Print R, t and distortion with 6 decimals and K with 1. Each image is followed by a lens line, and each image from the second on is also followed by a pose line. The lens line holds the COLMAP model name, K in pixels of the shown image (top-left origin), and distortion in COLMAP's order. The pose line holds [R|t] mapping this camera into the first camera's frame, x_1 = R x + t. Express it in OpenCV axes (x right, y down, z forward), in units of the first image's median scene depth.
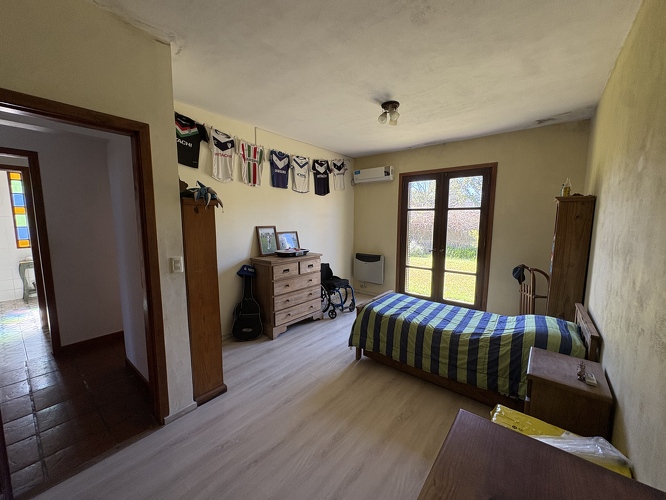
lens RADIAL K [[267.3, 0, 332.6], [0, 267.3, 250.4], [0, 0, 1]] dist [0.000735, 0.000024]
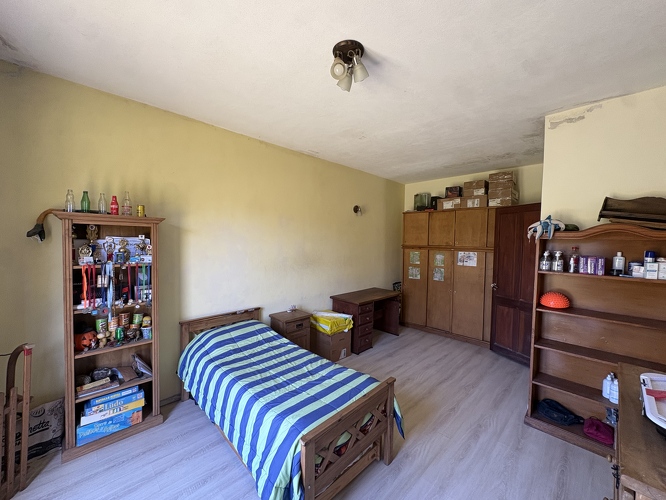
lens RADIAL K [[267.3, 0, 333.1], [0, 267.3, 248.2], [0, 0, 1]] dist [0.000735, 0.000024]
pose [[-0.994104, -0.023256, 0.105910, 0.196533], [-0.007504, 0.989143, 0.146764, -0.229513], [-0.108173, 0.145104, -0.983485, 1.767240]]
